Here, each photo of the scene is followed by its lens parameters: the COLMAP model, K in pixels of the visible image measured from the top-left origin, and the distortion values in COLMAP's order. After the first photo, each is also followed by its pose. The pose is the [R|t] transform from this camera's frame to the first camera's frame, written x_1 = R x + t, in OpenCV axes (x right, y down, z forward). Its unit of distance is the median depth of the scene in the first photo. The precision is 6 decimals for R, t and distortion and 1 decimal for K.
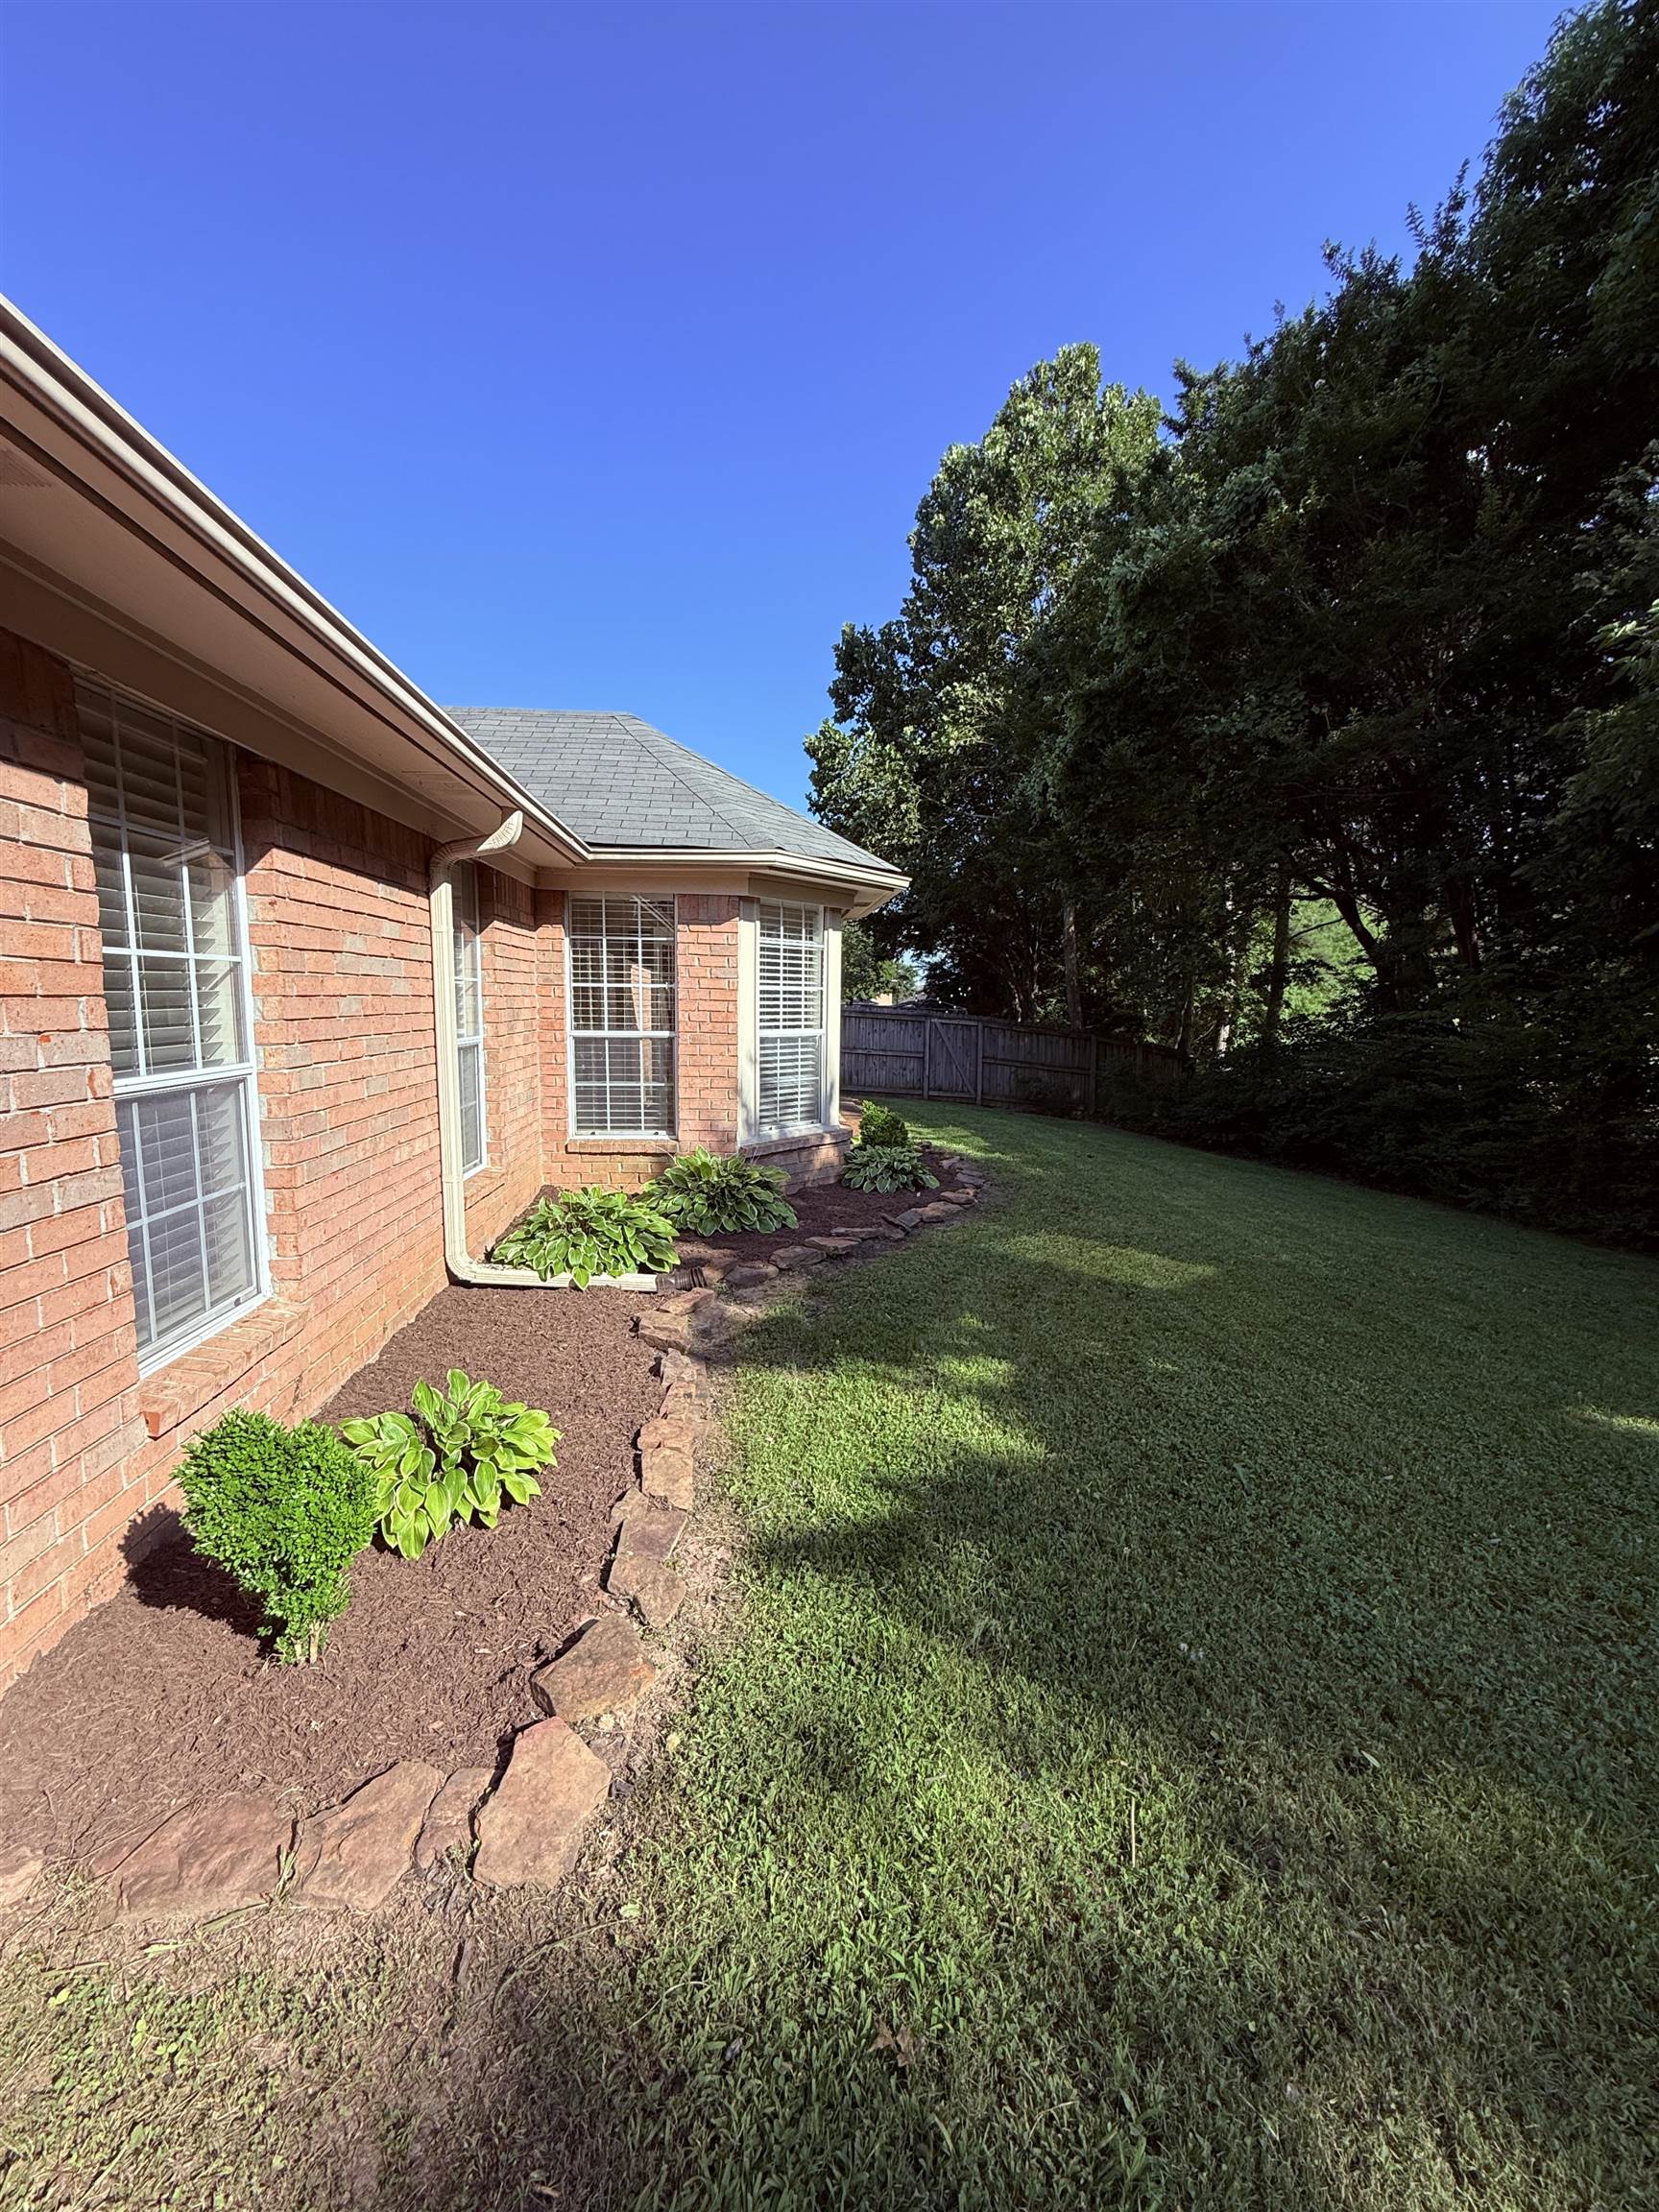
lens RADIAL K [[886.1, 0, 815.9], [0, 886.1, 1108.7], [0, 0, 1]] dist [0.000517, 0.000026]
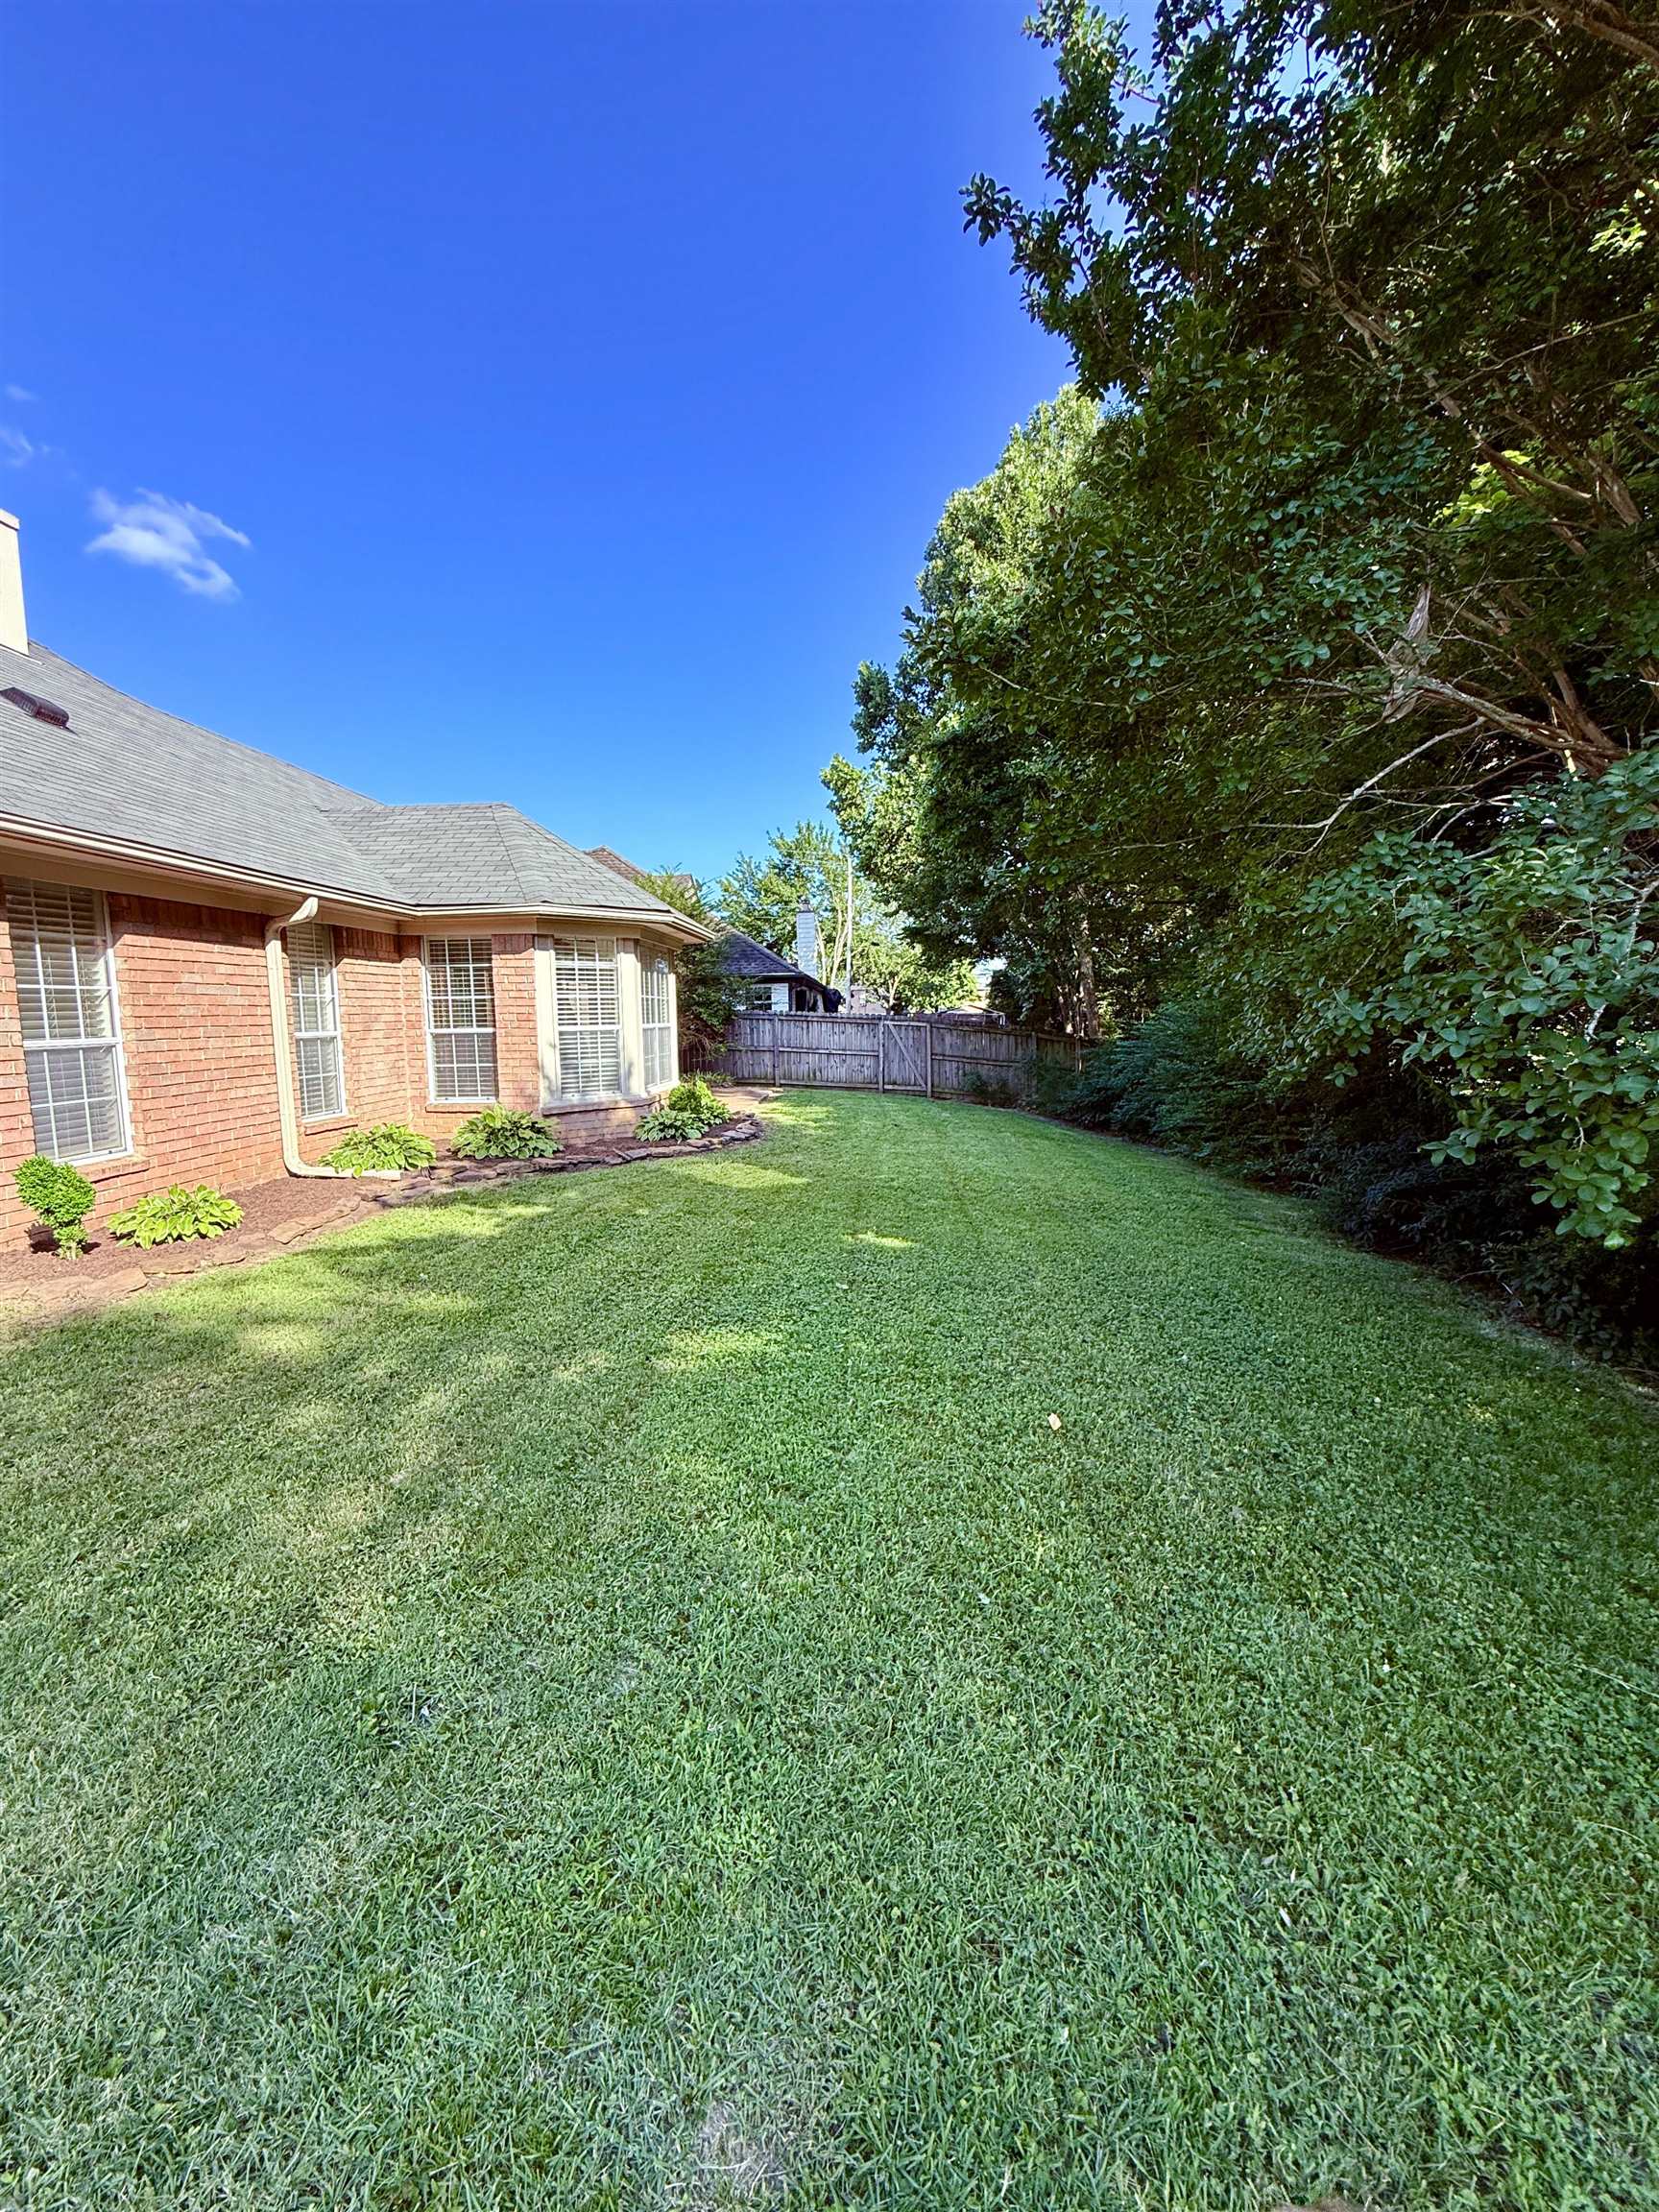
lens RADIAL K [[886.1, 0, 815.9], [0, 886.1, 1108.7], [0, 0, 1]] dist [0.000517, 0.000026]
pose [[0.989344, -0.010507, -0.145216, 0.570549], [0.008558, 0.999865, -0.014040, 0.070409], [0.145344, 0.012648, 0.989300, -0.363048]]
